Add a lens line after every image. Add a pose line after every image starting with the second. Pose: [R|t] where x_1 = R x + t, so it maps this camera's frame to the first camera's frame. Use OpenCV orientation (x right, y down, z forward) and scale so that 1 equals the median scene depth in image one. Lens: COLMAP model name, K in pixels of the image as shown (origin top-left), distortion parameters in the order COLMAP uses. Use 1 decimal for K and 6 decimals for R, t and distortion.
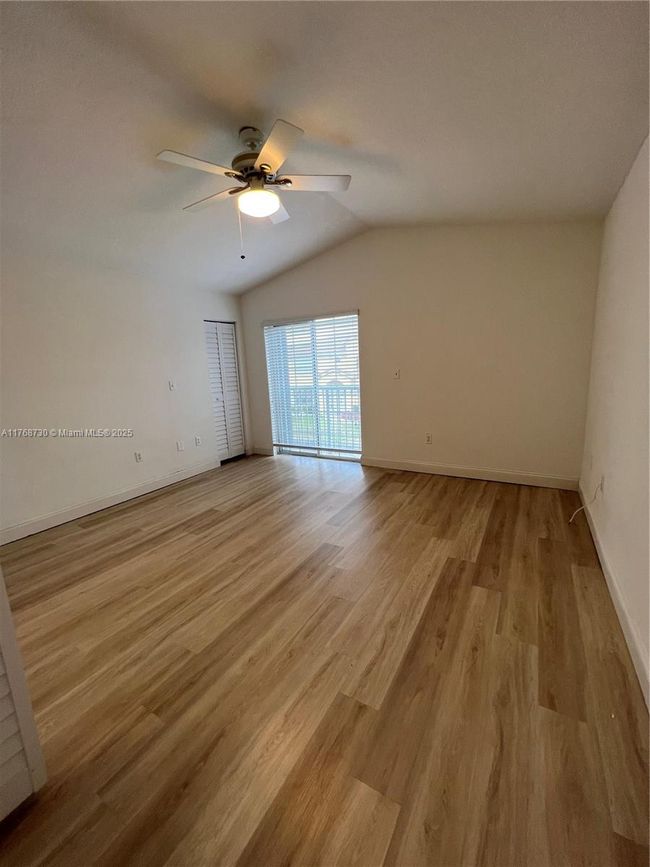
lens RADIAL K [[343.7, 0, 325.0], [0, 343.7, 433.5], [0, 0, 1]] dist [0.013130, 0.000007]
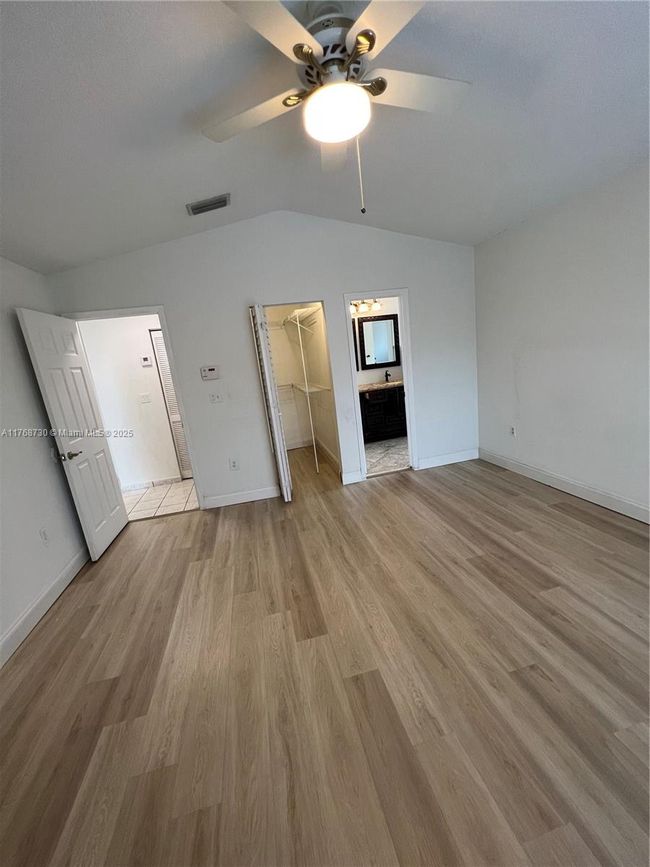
lens RADIAL K [[351.7, 0, 325.0], [0, 351.7, 433.5], [0, 0, 1]] dist [0.016311, 0.000042]
pose [[-0.713415, 0.285611, -0.639895, 0.346405], [0.025967, 0.923316, 0.383163, -0.336227], [0.700261, 0.256738, -0.666123, 1.358256]]
